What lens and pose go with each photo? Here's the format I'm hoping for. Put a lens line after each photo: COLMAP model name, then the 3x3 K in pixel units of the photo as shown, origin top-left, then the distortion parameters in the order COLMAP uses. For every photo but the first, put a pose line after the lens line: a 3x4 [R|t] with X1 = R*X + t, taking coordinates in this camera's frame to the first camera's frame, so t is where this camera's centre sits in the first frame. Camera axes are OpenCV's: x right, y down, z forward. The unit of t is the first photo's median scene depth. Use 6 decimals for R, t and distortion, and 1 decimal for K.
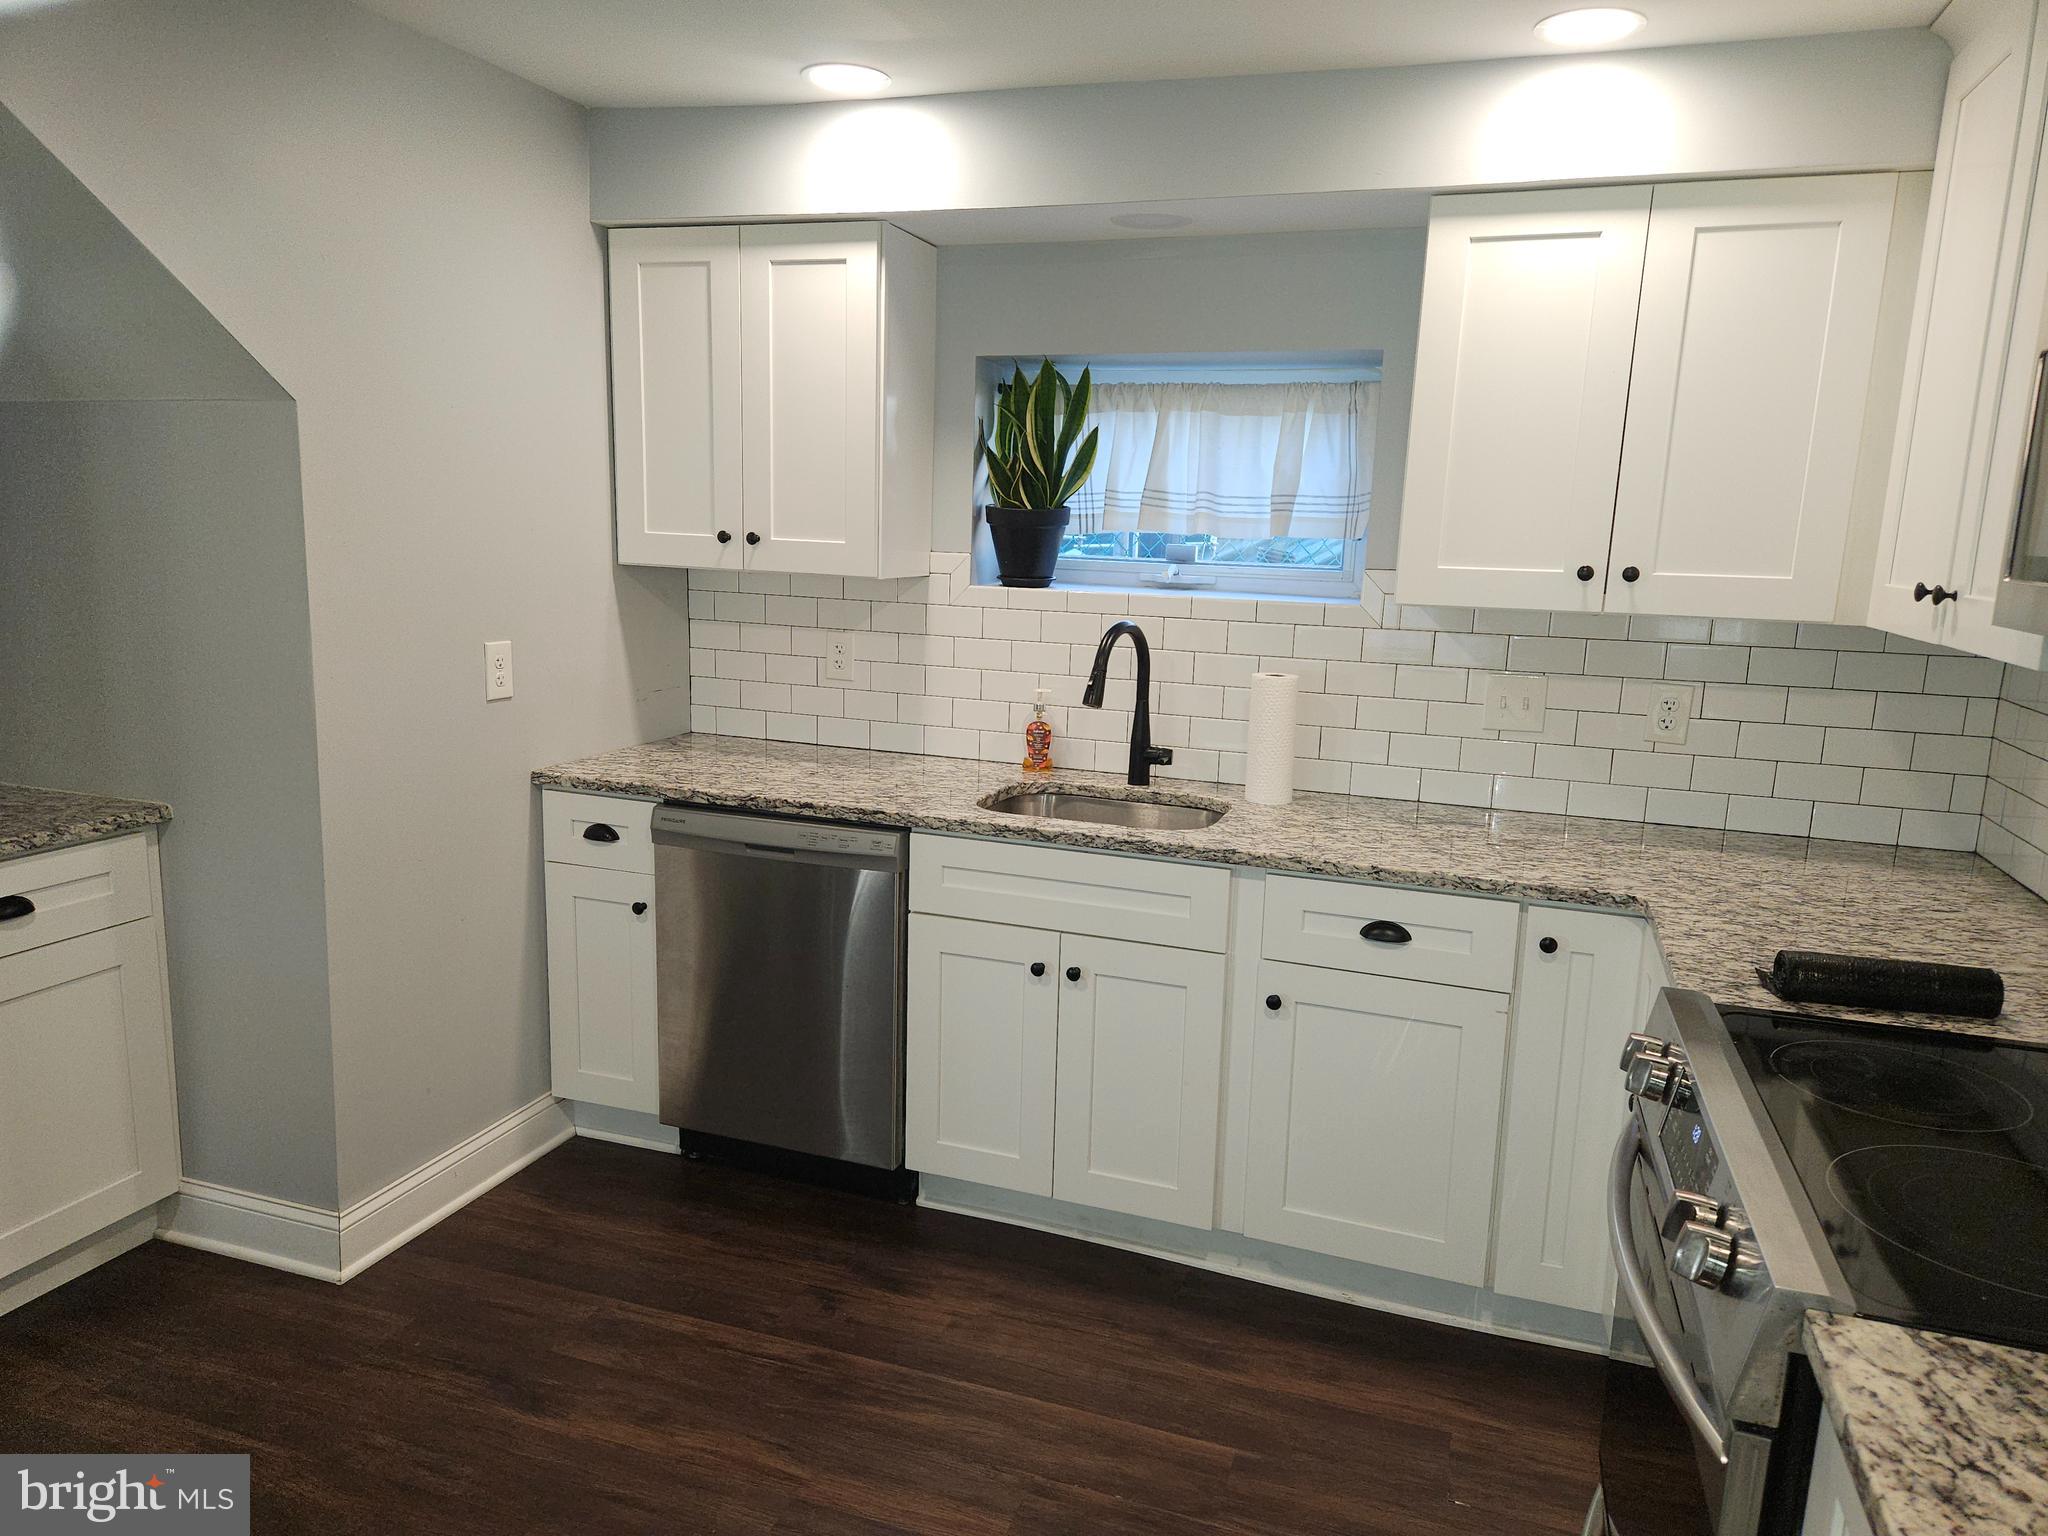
lens RADIAL K [[1364.7, 0, 1013.2], [0, 1364.7, 780.4], [0, 0, 1]] dist [0.063361, -0.060415]
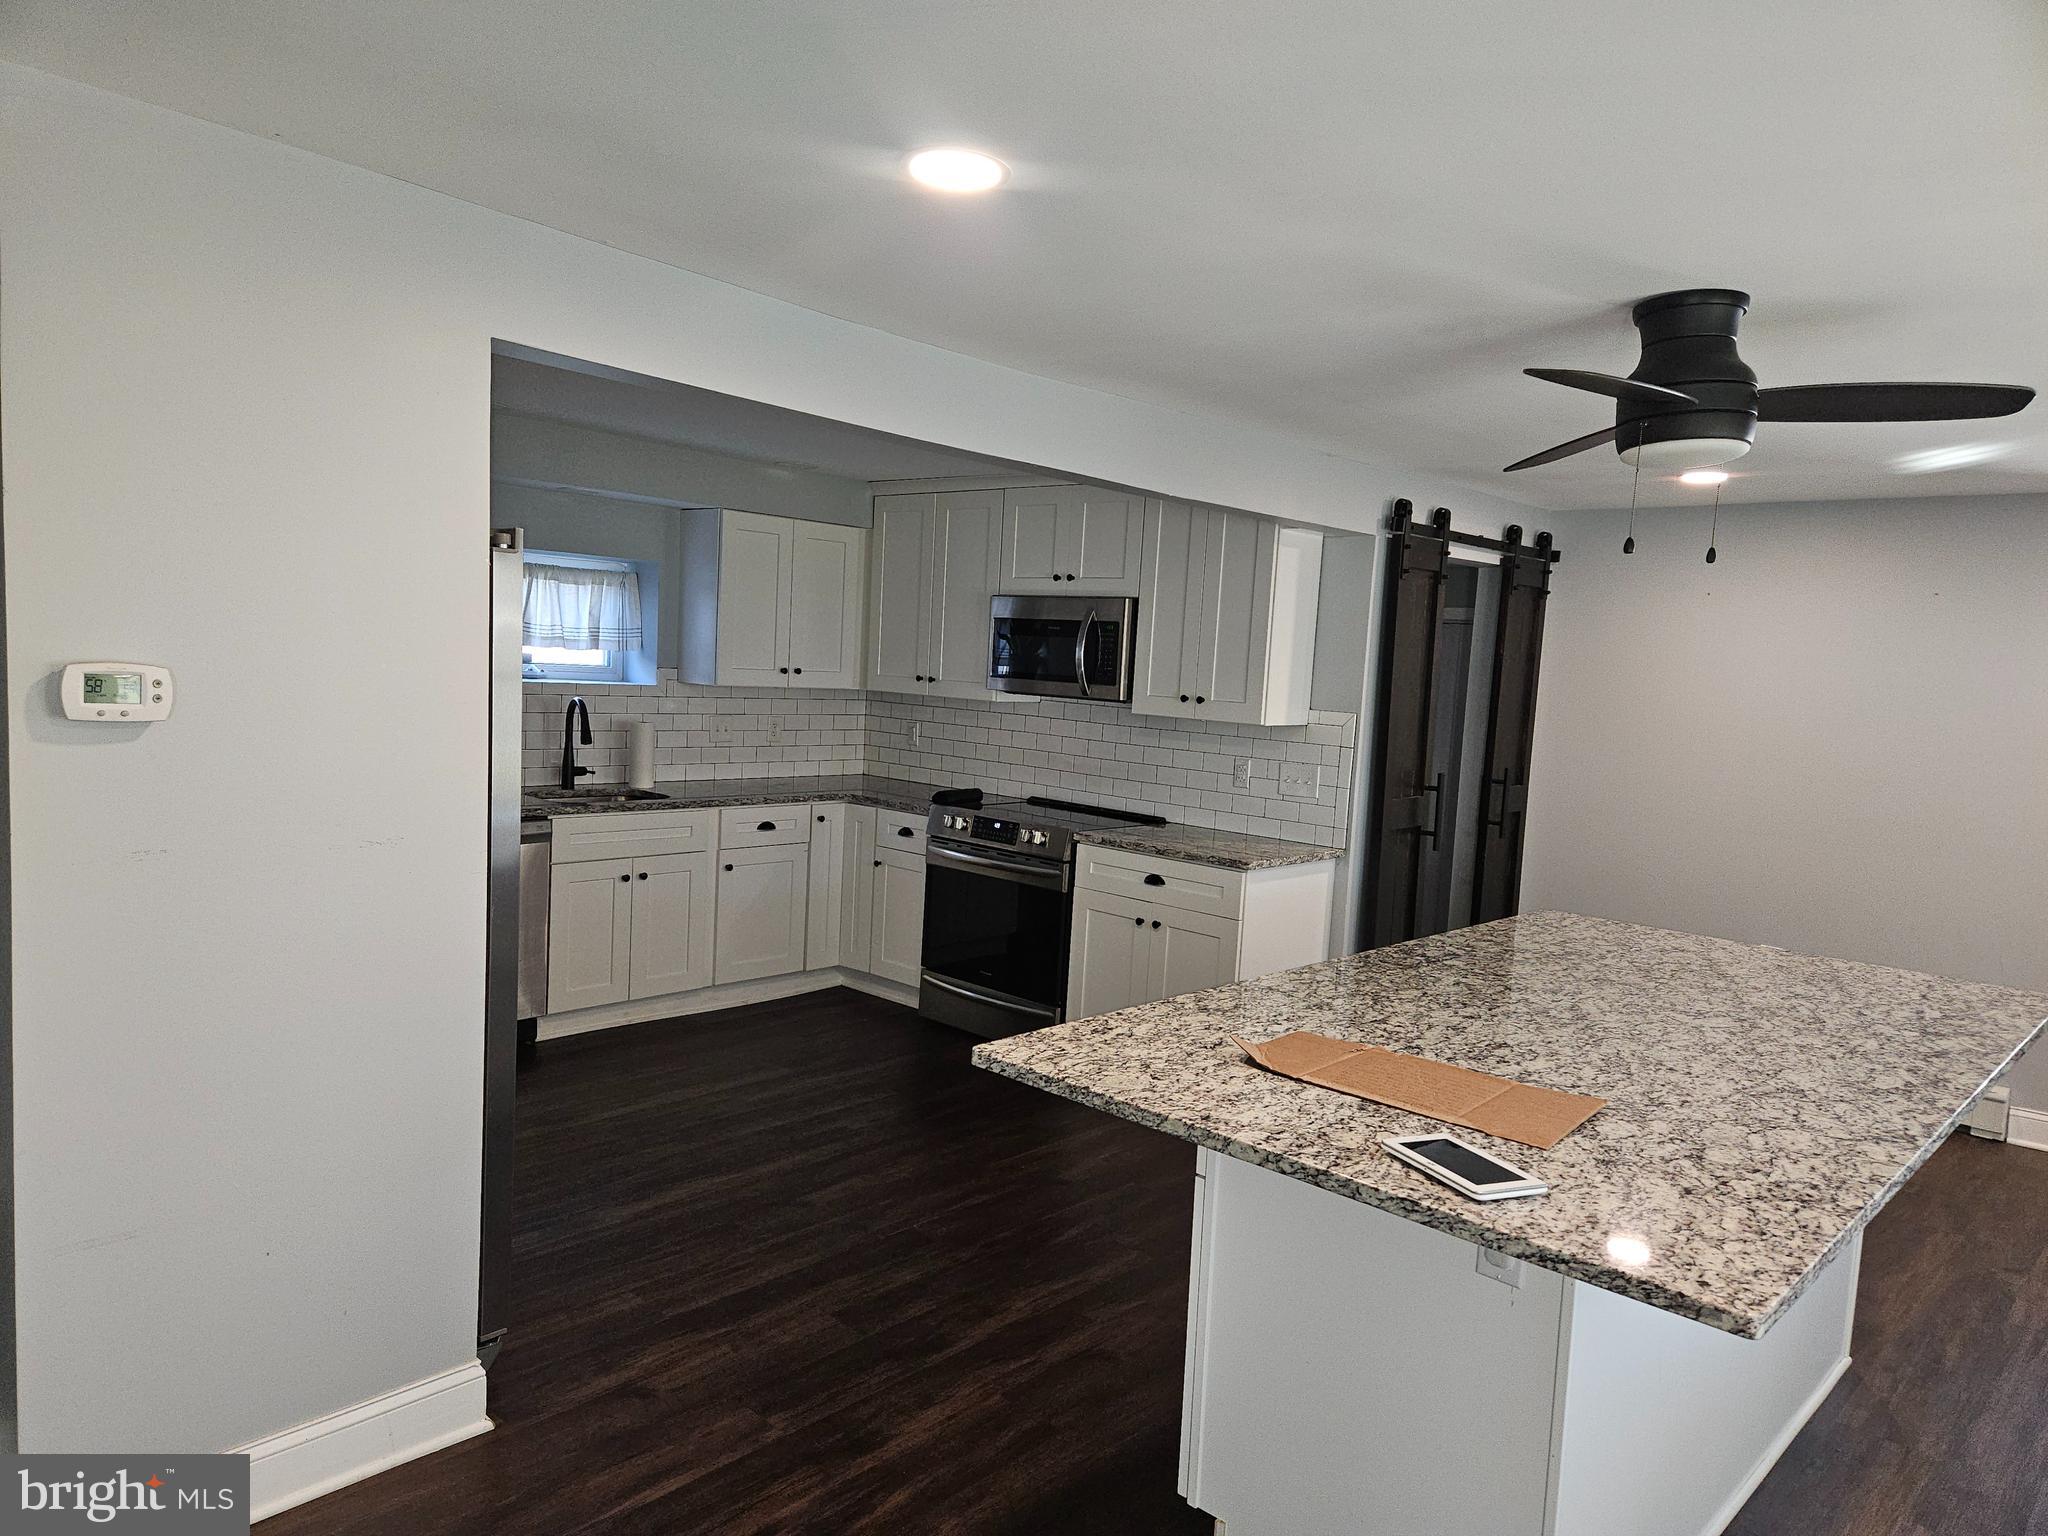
lens RADIAL K [[1364.7, 0, 1013.2], [0, 1364.7, 780.4], [0, 0, 1]] dist [0.063361, -0.060415]
pose [[0.409098, -0.102605, 0.906704, -1.513580], [0.126109, 0.990480, 0.055186, -0.037968], [-0.903734, 0.091767, 0.418143, -0.330864]]
